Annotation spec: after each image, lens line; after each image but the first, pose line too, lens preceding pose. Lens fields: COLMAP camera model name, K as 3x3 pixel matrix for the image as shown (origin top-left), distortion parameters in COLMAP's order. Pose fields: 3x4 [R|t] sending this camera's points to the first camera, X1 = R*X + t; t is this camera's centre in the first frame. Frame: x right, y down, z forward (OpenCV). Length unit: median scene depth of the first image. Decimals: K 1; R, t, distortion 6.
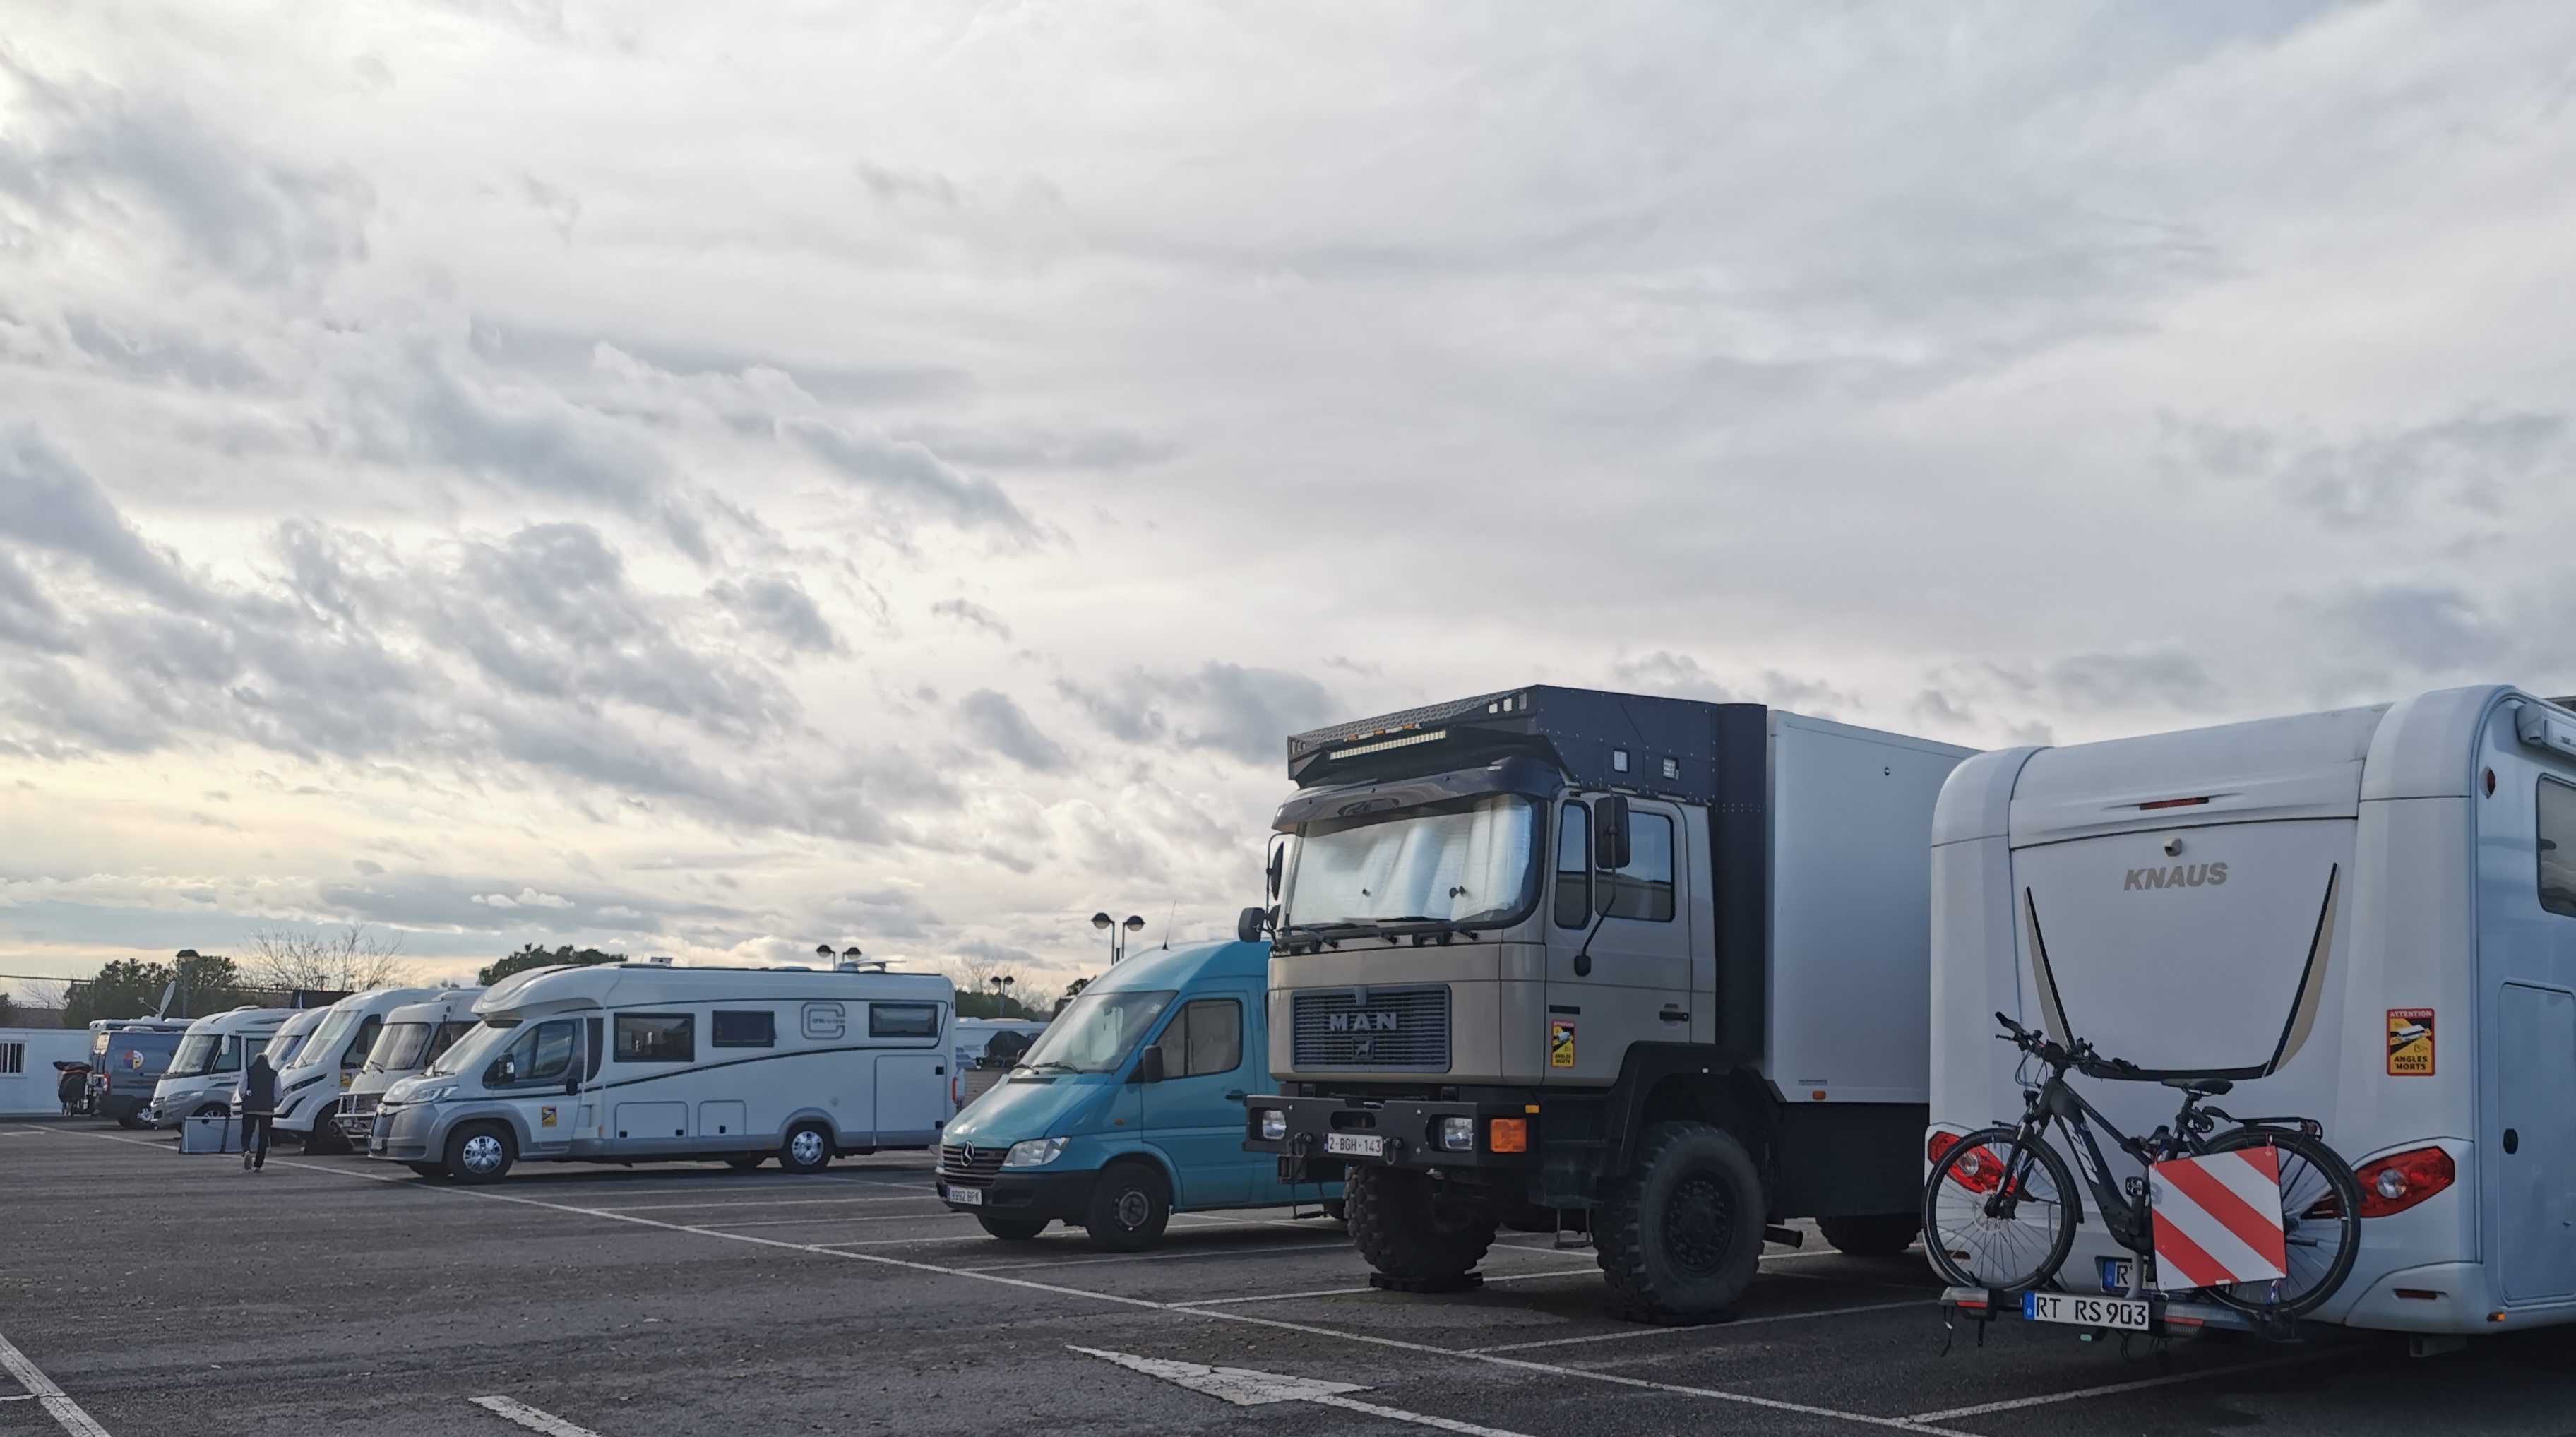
lens RADIAL K [[2103.9, 0, 1292.1], [0, 2103.9, 721.8], [0, 0, 1]] dist [0.057885, -0.004569]
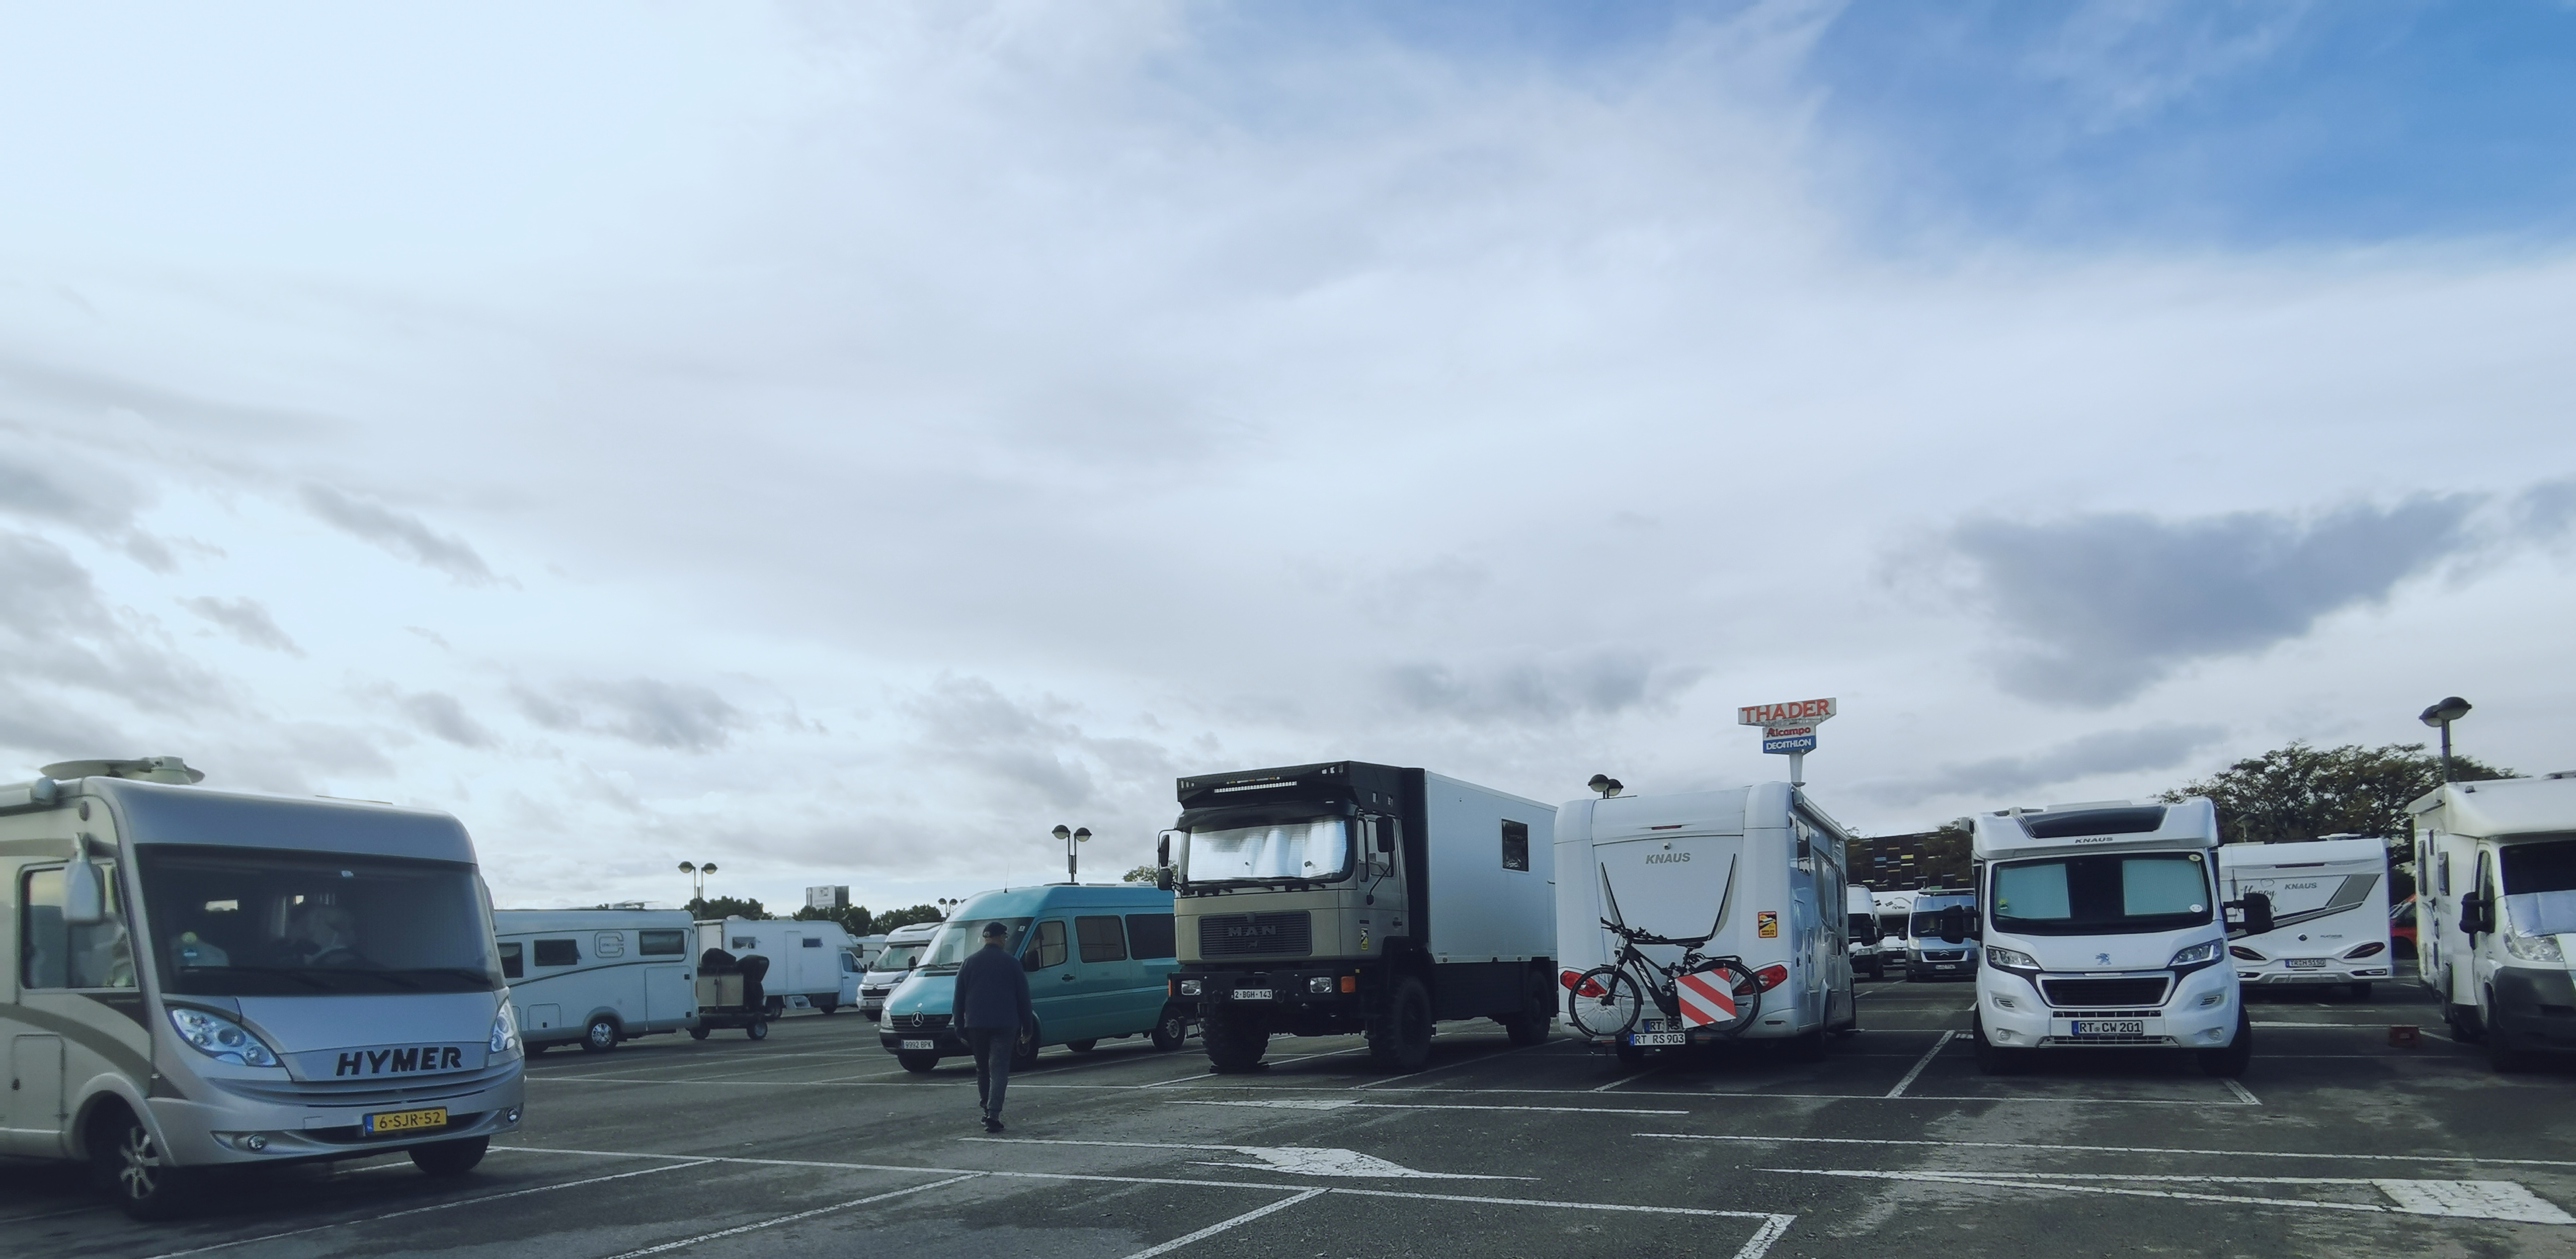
lens RADIAL K [[1454.4, 0, 1287.7], [0, 1454.4, 622.7], [0, 0, 1]] dist [0.025259, 0.001494]
pose [[0.904174, 0.058388, 0.423155, -0.533039], [-0.031191, 0.996994, -0.070921, -0.048574], [-0.426024, 0.050926, 0.903278, -0.254133]]
